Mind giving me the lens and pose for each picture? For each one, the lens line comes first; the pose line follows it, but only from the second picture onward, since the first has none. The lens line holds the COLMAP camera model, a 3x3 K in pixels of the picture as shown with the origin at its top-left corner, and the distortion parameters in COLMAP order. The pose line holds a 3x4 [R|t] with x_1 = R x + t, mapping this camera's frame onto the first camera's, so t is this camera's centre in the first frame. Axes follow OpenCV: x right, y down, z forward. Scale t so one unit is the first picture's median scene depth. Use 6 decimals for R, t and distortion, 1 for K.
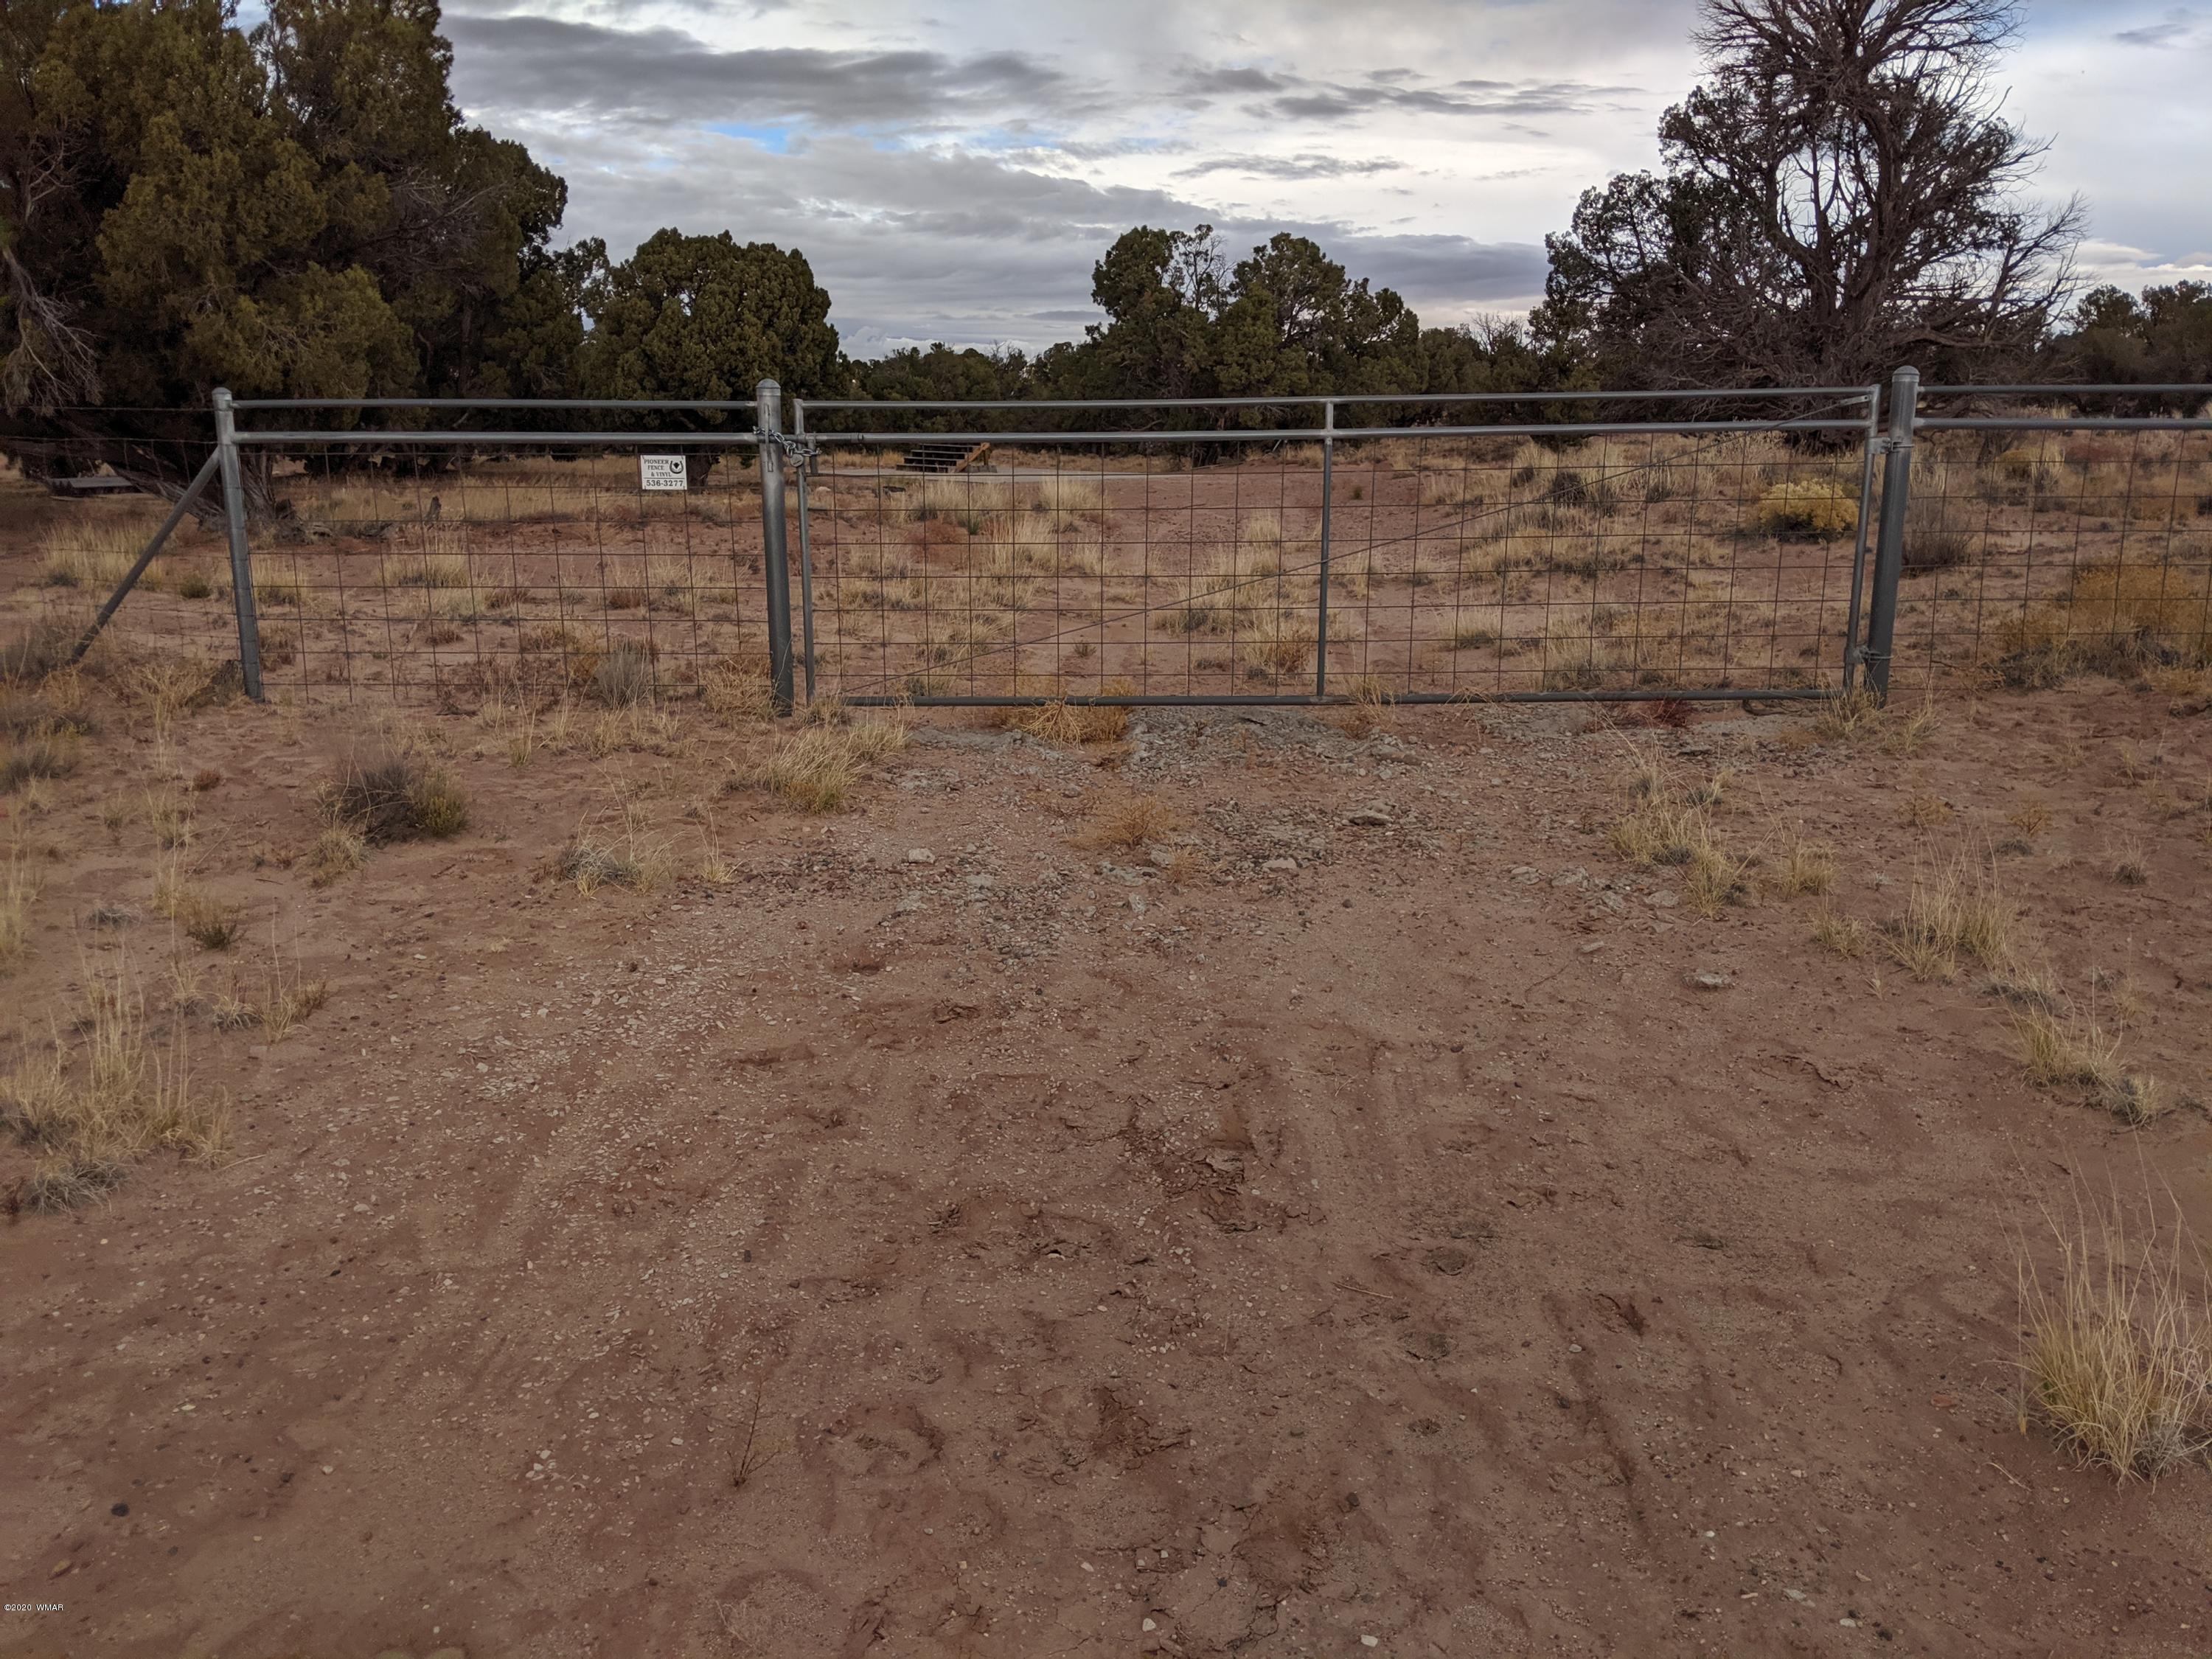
lens RADIAL K [[1853.1, 0, 1106.0], [0, 1853.1, 829.5], [0, 0, 1]] dist [0.099912, -0.167685]
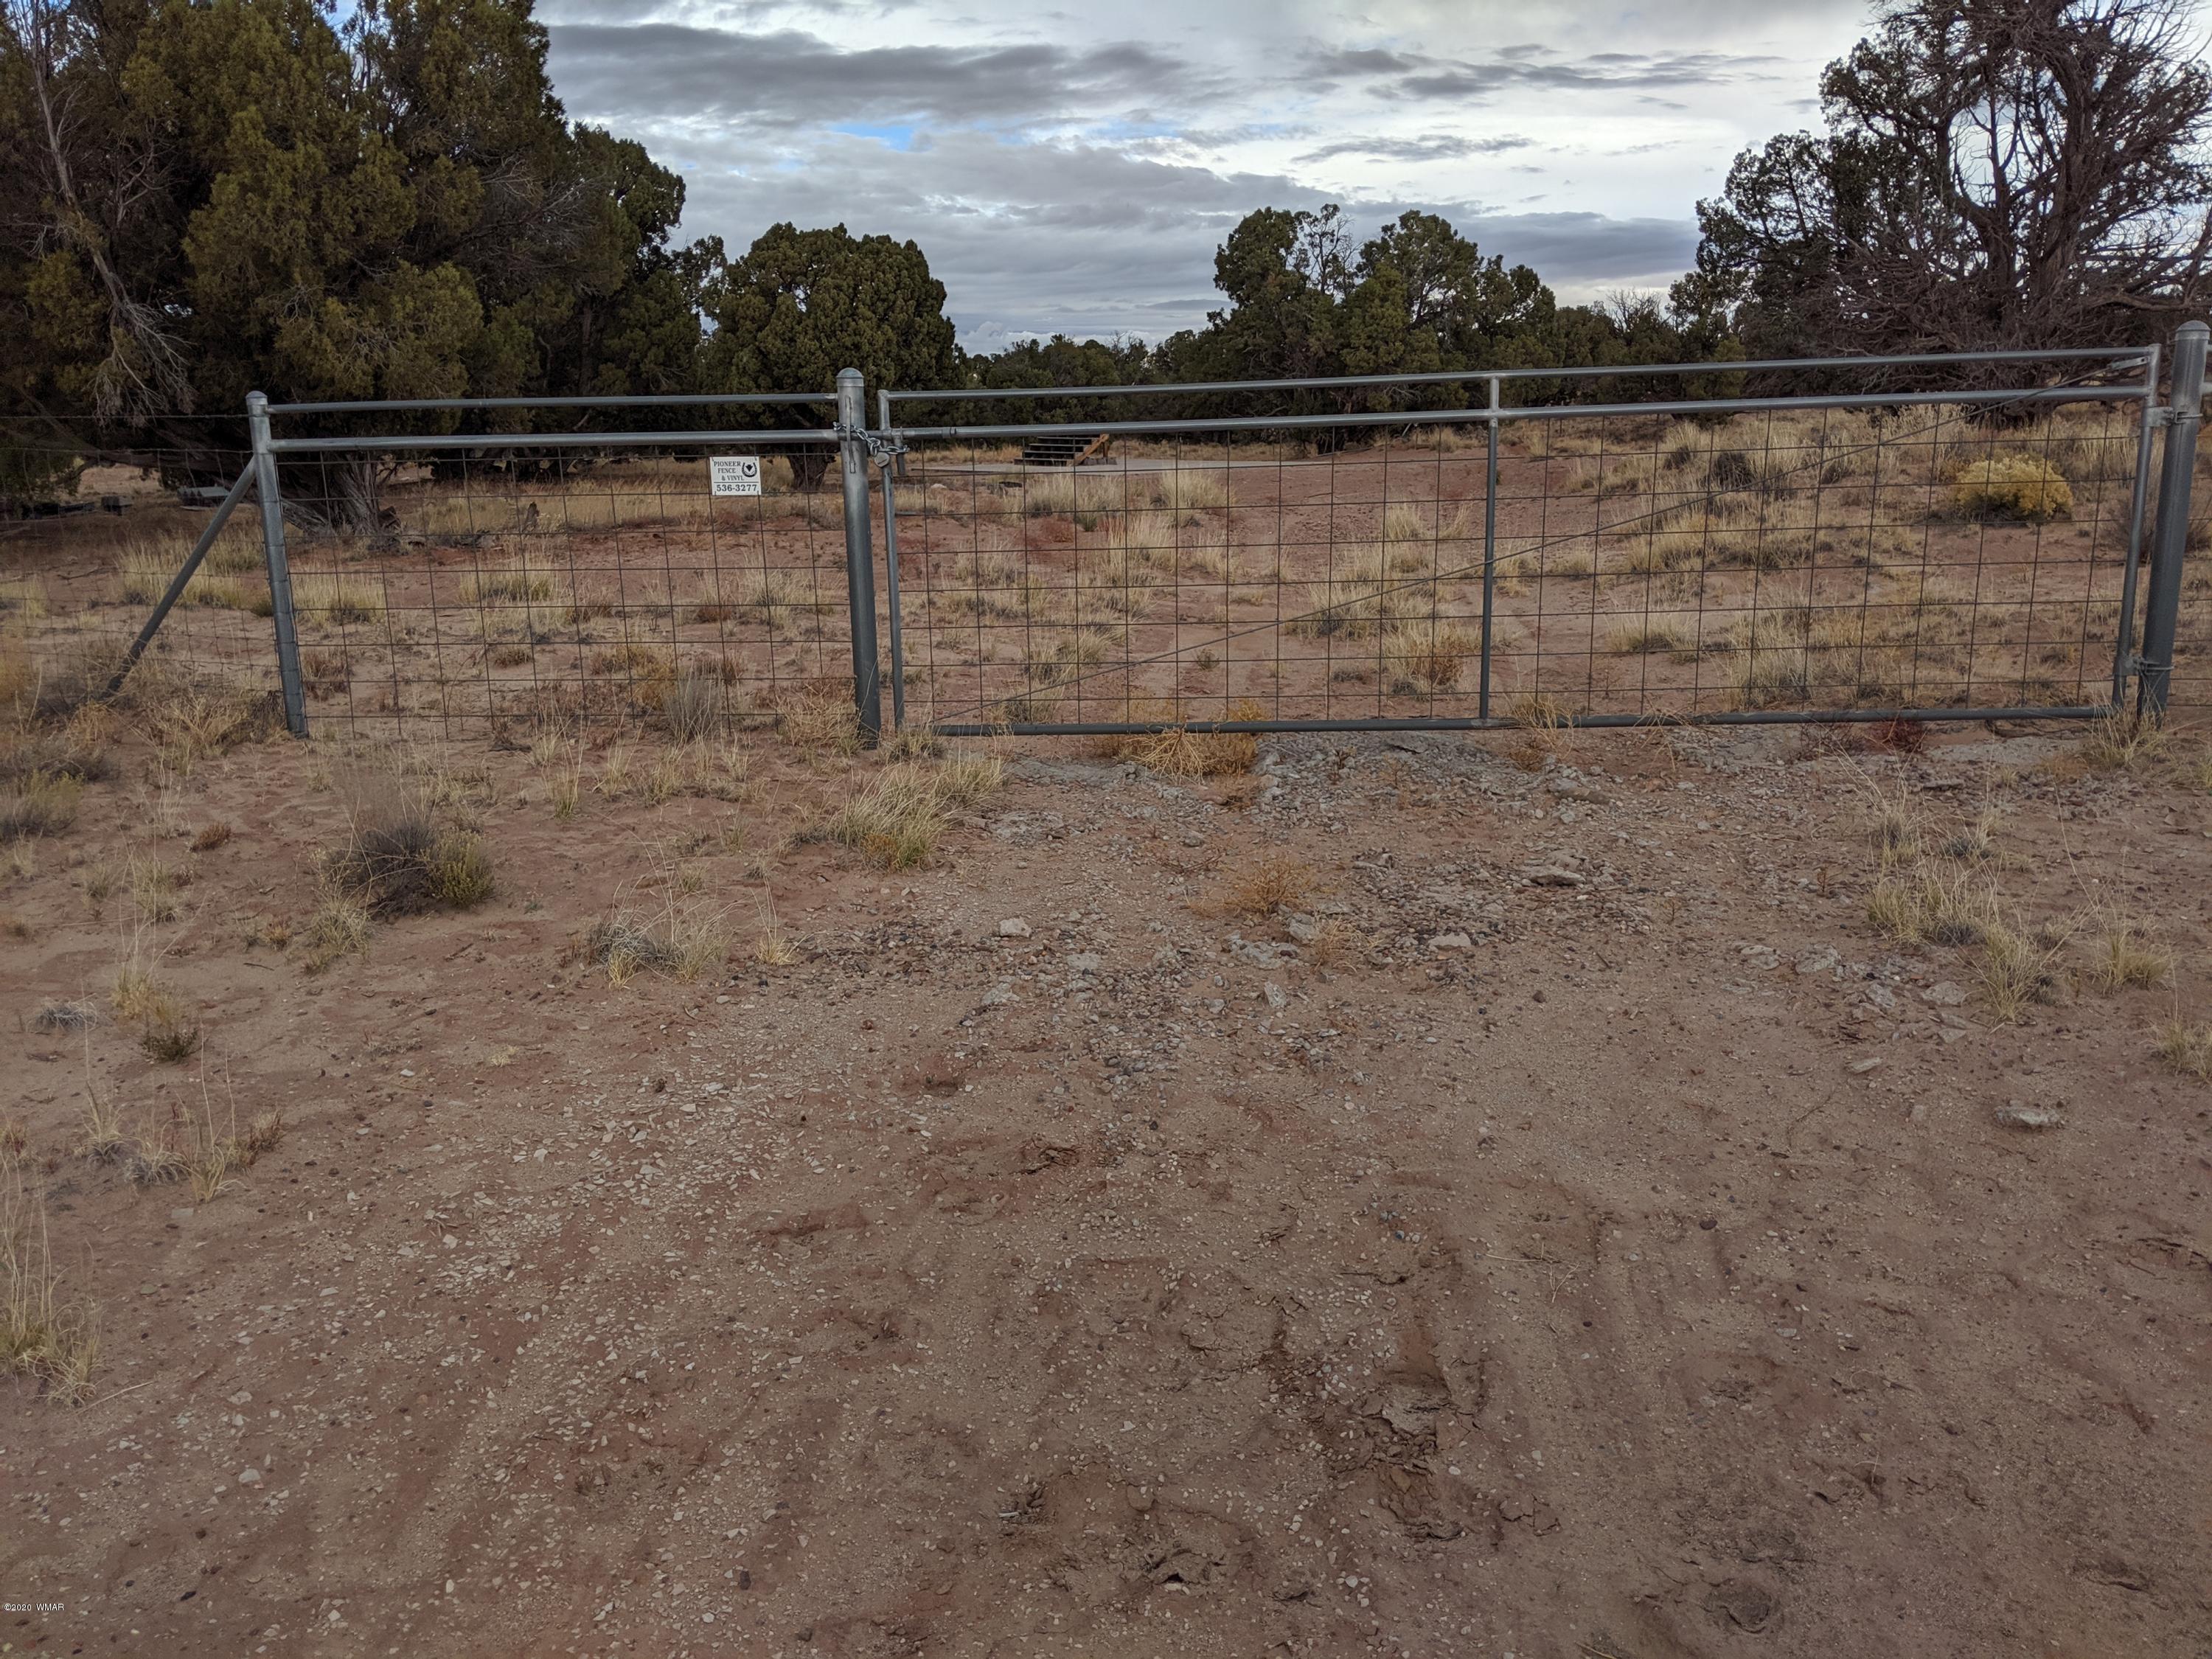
lens RADIAL K [[1746.4, 0, 1054.6], [0, 1746.4, 828.3], [0, 0, 1]] dist [0.069895, -0.098149]
pose [[0.995362, 0.001361, -0.096195, -0.004338], [0.000261, 0.999858, 0.016845, -0.034120], [0.096204, -0.016792, 0.995220, 0.163839]]
